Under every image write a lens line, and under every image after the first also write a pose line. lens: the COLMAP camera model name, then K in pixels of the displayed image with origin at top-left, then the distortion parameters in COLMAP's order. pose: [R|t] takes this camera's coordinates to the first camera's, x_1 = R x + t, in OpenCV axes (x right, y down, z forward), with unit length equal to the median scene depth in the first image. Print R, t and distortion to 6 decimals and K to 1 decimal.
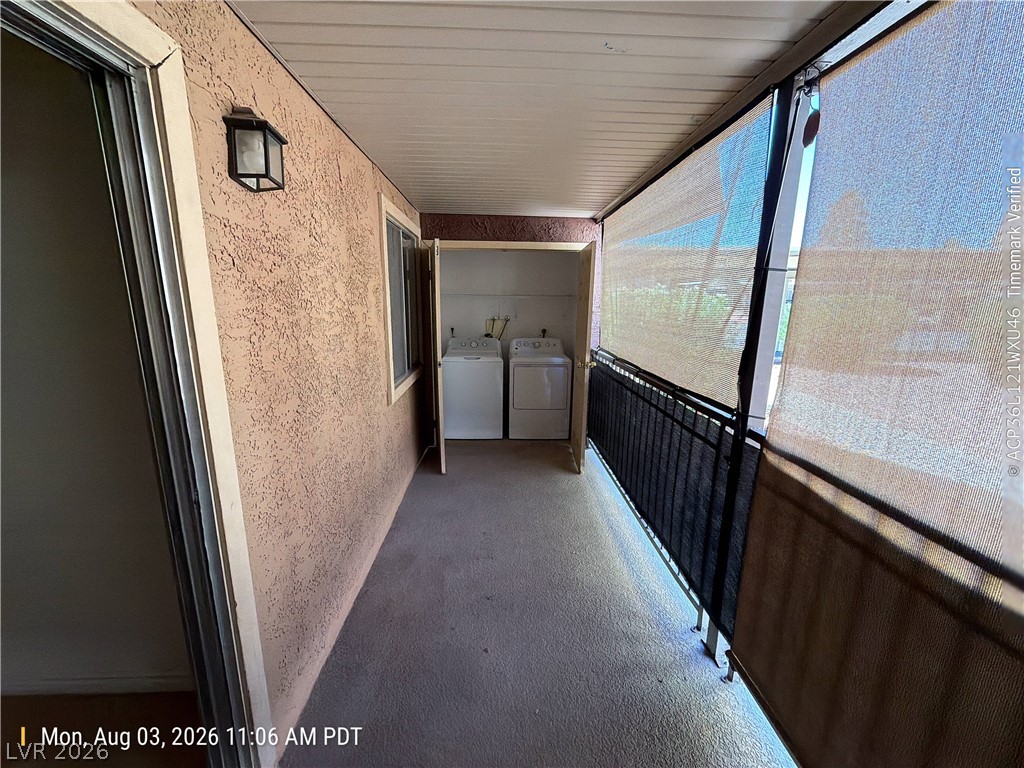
lens RADIAL K [[408.7, 0, 512.6], [0, 408.7, 382.3], [0, 0, 1]] dist [0.001590, -0.000027]
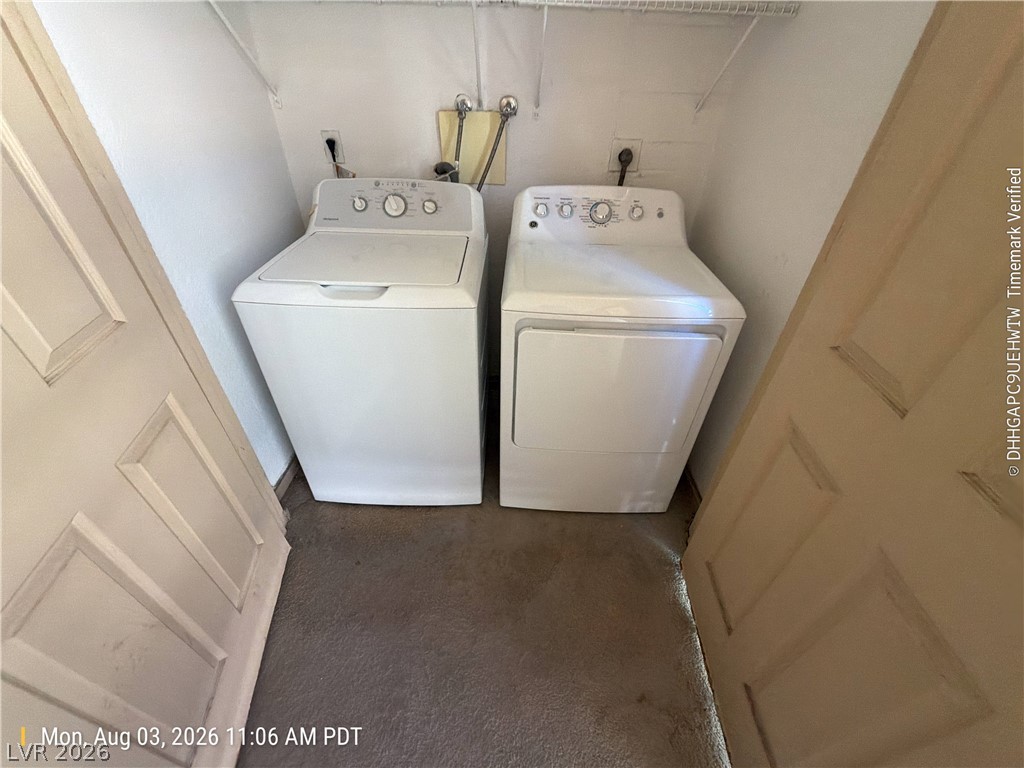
lens RADIAL K [[408.7, 0, 508.9], [0, 408.7, 386.8], [0, 0, 1]] dist [0.001590, -0.000027]
pose [[0.998720, 0.043639, -0.025583, 0.003748], [-0.028555, 0.903819, 0.426960, -0.102068], [0.041755, -0.425683, 0.903908, 0.664223]]
